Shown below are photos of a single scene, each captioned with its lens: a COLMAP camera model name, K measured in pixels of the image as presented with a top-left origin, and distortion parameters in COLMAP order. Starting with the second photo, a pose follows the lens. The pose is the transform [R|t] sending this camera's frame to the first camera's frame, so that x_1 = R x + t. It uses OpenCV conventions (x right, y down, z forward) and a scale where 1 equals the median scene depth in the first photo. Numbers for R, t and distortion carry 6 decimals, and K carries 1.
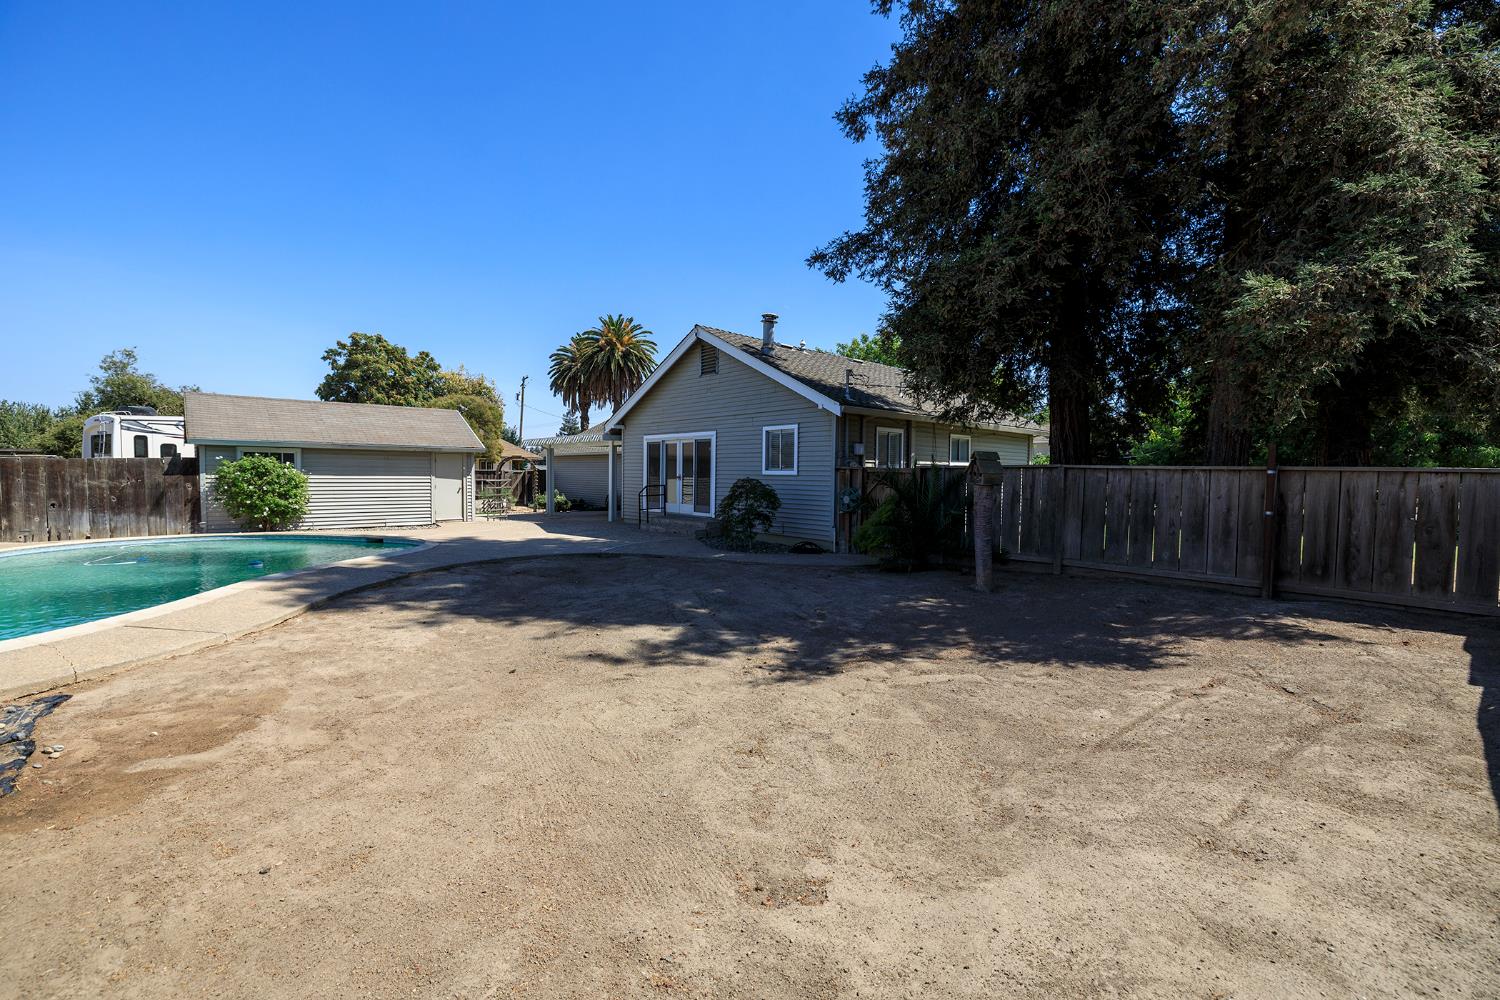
lens RADIAL K [[627.6, 0, 750.9], [0, 627.6, 489.4], [0, 0, 1]] dist [0.000954, -0.000239]
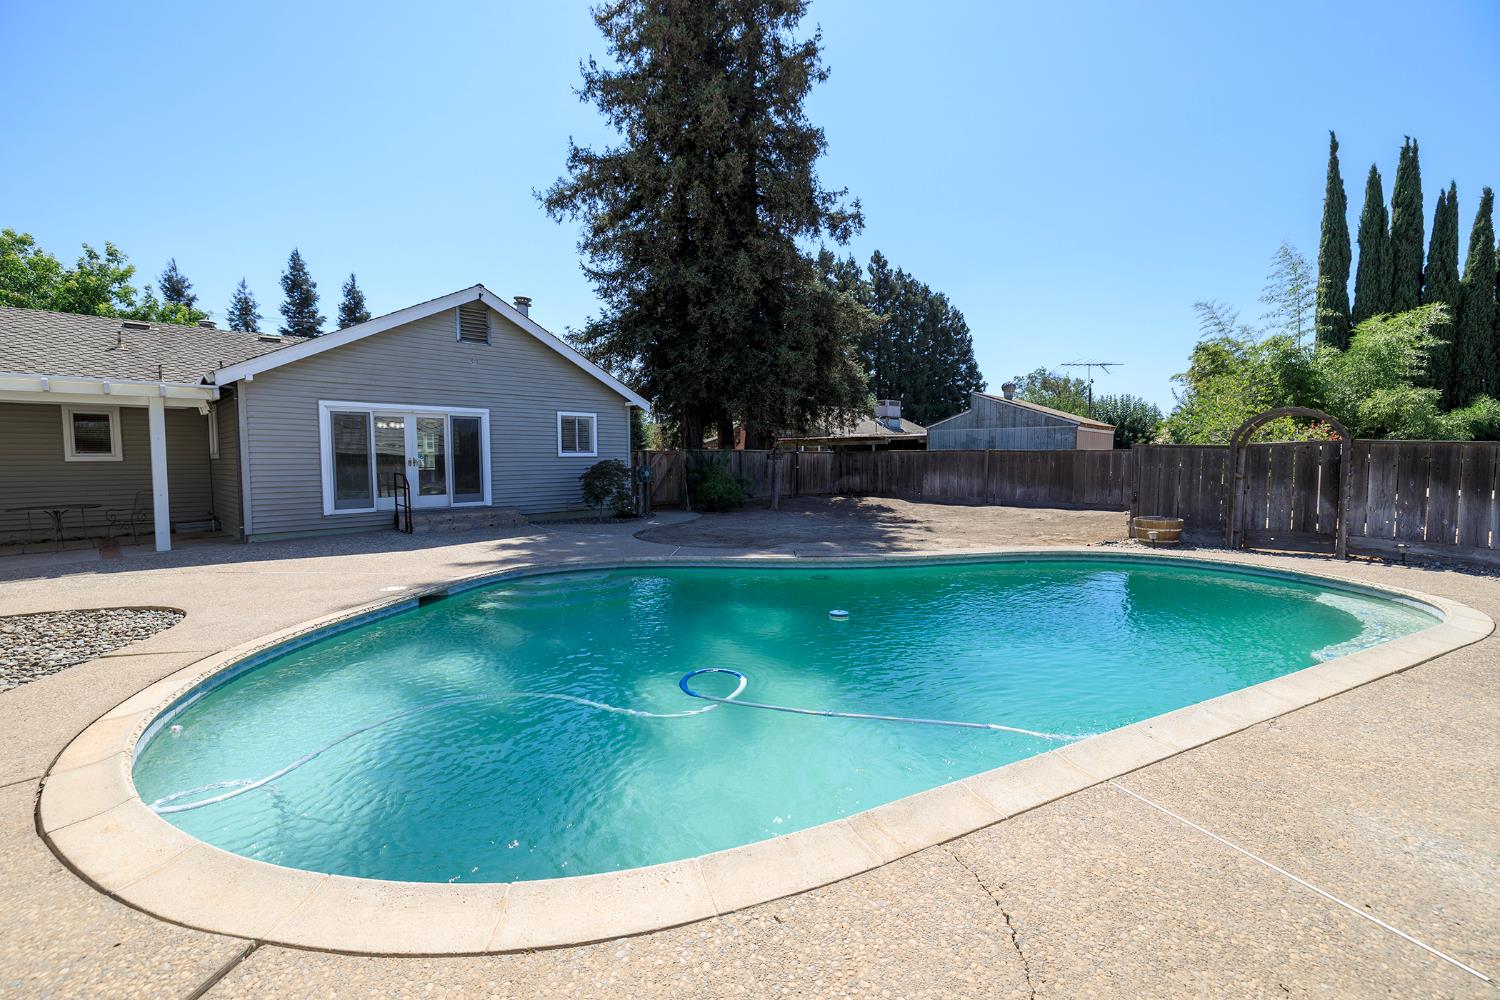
lens RADIAL K [[627.6, 0, 739.4], [0, 627.6, 495.5], [0, 0, 1]] dist [0.000954, -0.000239]
pose [[-0.061354, -0.070733, 0.995607, -0.988481], [0.030986, 0.996870, 0.072733, -0.024456], [-0.997635, 0.035313, -0.058971, 0.710910]]
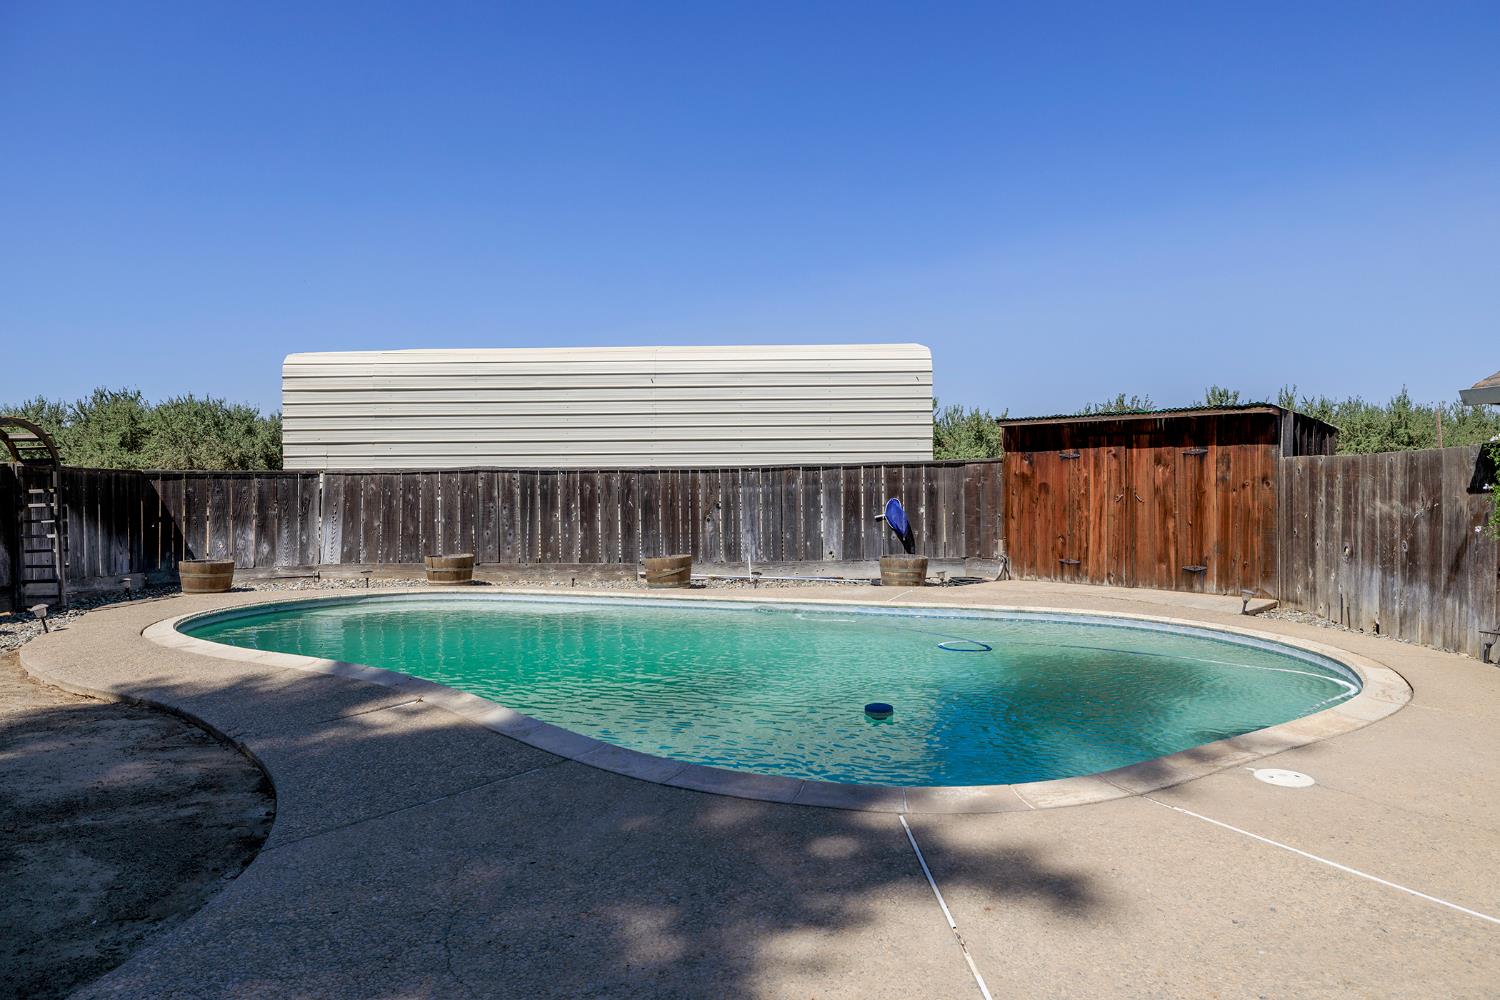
lens RADIAL K [[998.5, 0, 743.3], [0, 998.5, 489.7], [0, 0, 1]] dist [-0.002330, 0.000409]
pose [[-0.657262, 0.004212, -0.753651, -0.183318], [-0.022731, 0.999419, 0.025409, -0.027943], [0.753320, 0.033831, -0.656784, 1.010866]]
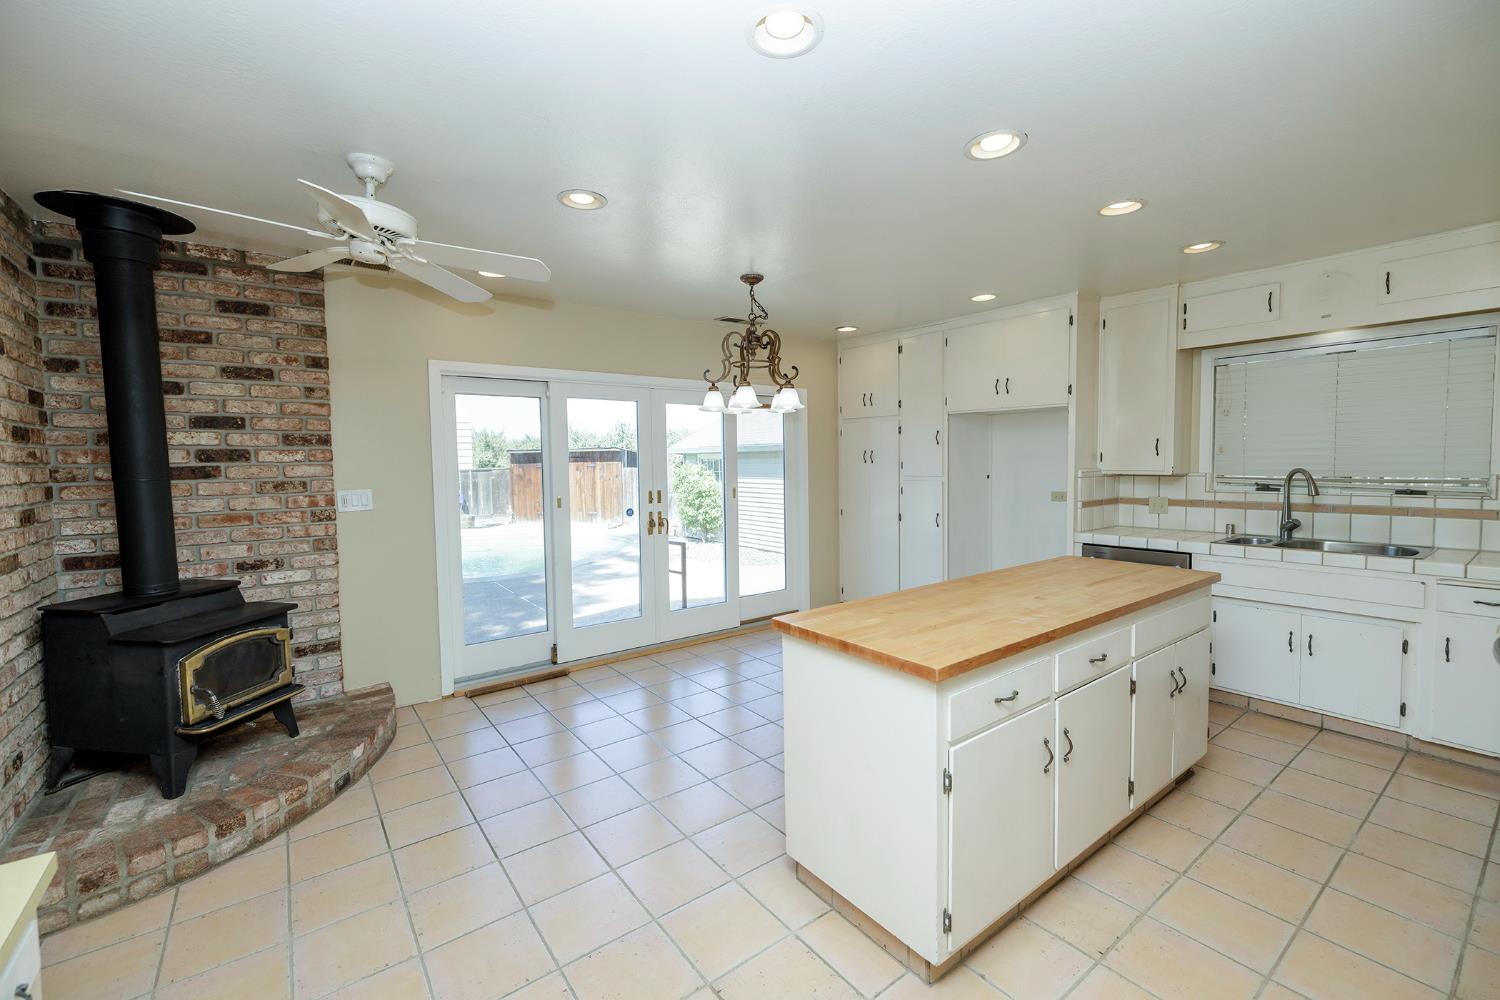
lens RADIAL K [[627.6, 0, 745.9], [0, 627.6, 493.2], [0, 0, 1]] dist [0.000954, -0.000239]
pose [[-0.087156, 0.043288, -0.995254, 0.180638], [-0.015609, 0.998873, 0.044813, -0.051470], [0.996072, 0.019440, -0.086383, 1.167412]]
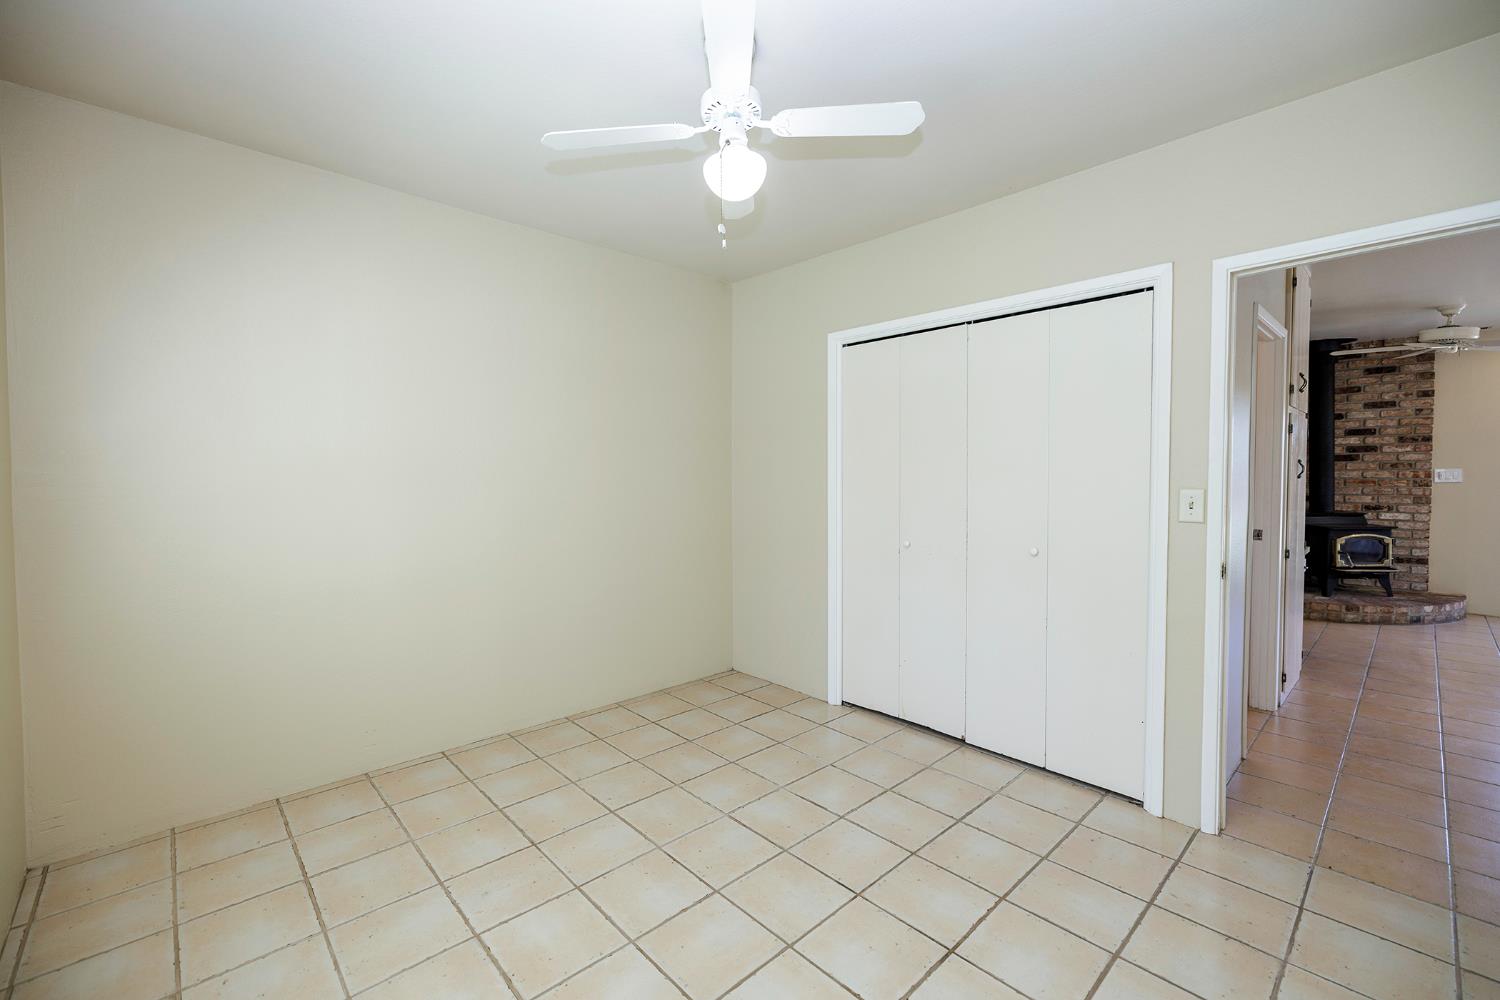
lens RADIAL K [[627.6, 0, 744.6], [0, 627.6, 493.4], [0, 0, 1]] dist [0.000954, -0.000239]
pose [[-0.999782, -0.005676, -0.020109, 0.390002], [-0.006867, 0.998195, 0.059655, -0.044846], [0.019734, 0.059780, -0.998017, 1.370671]]
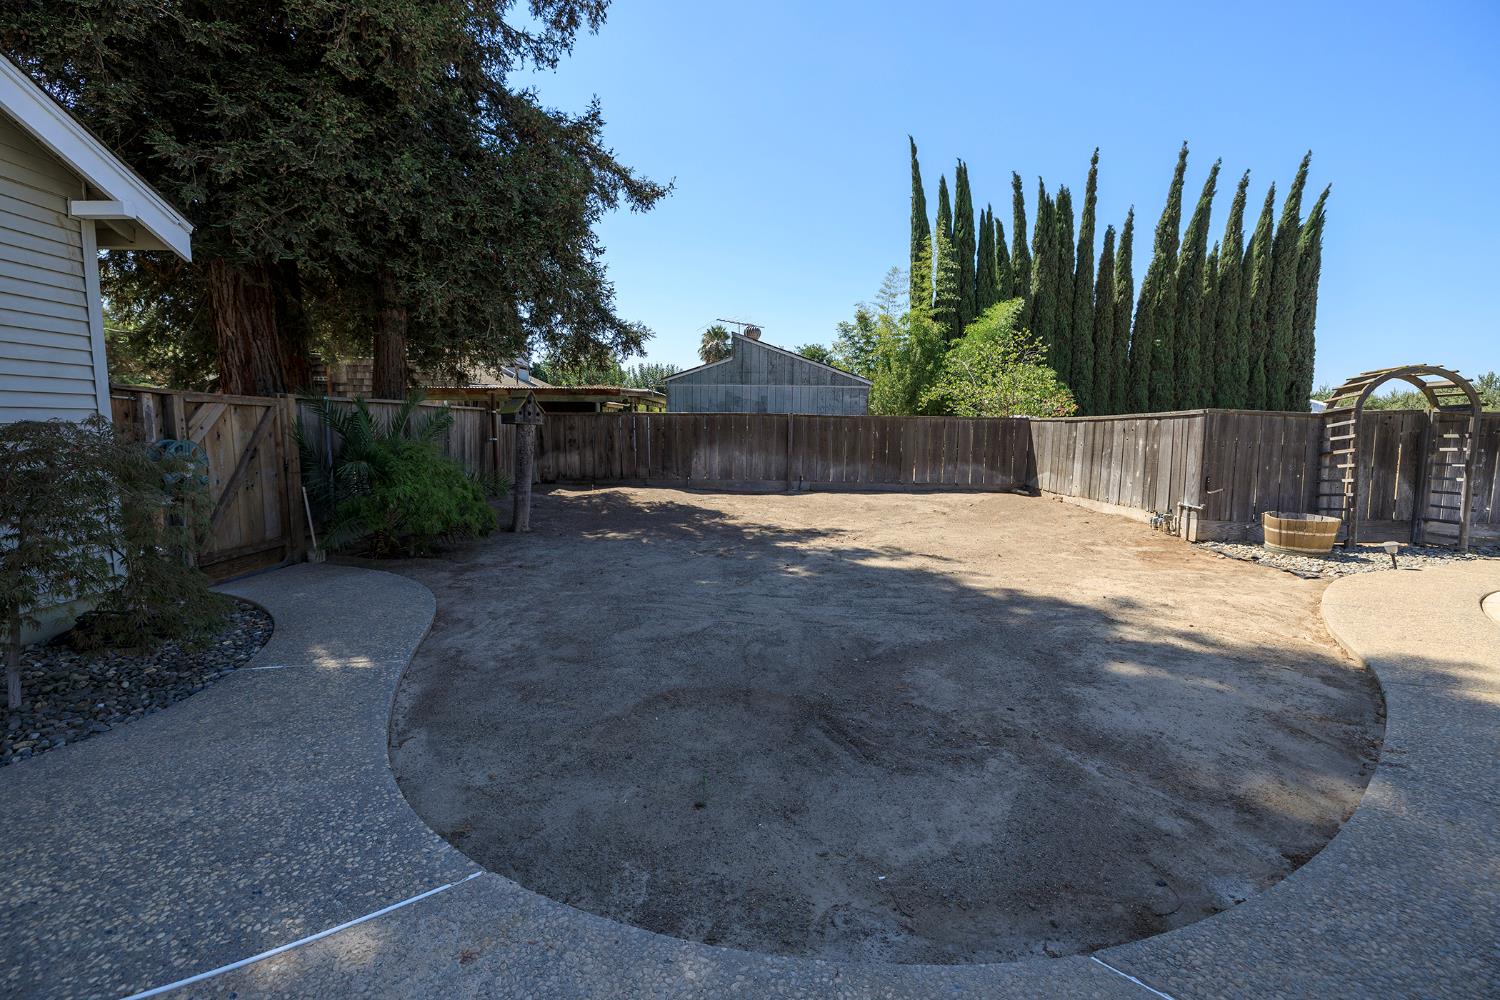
lens RADIAL K [[627.6, 0, 742.8], [0, 627.6, 500.1], [0, 0, 1]] dist [0.000954, -0.000239]
pose [[-0.745776, -0.096822, 0.659123, -0.318678], [0.001849, 0.989078, 0.147382, -0.019417], [-0.666194, 0.111132, -0.737452, 0.858969]]
